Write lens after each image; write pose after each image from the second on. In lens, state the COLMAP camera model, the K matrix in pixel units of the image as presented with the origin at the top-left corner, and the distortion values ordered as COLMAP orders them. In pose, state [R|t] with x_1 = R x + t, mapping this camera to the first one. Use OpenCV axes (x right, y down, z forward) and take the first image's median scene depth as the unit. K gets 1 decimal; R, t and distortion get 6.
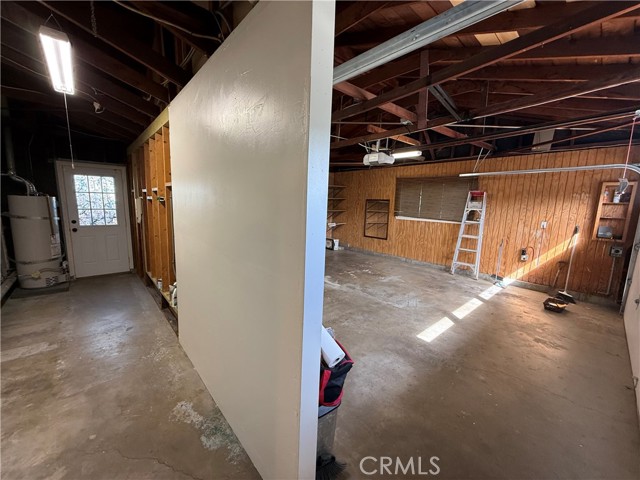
lens RADIAL K [[257.4, 0, 317.9], [0, 257.4, 238.9], [0, 0, 1]] dist [0.002984, 0.000474]
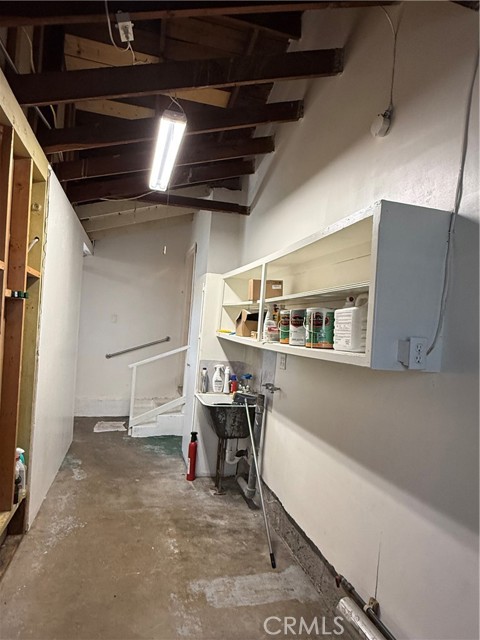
lens RADIAL K [[391.8, 0, 239.8], [0, 391.8, 321.4], [0, 0, 1]] dist [0.000037, 0.000086]
pose [[-0.896833, -0.083067, 0.434499, -0.415421], [-0.031545, 0.991720, 0.124485, -0.068952], [-0.441242, 0.097936, -0.892028, 0.479708]]
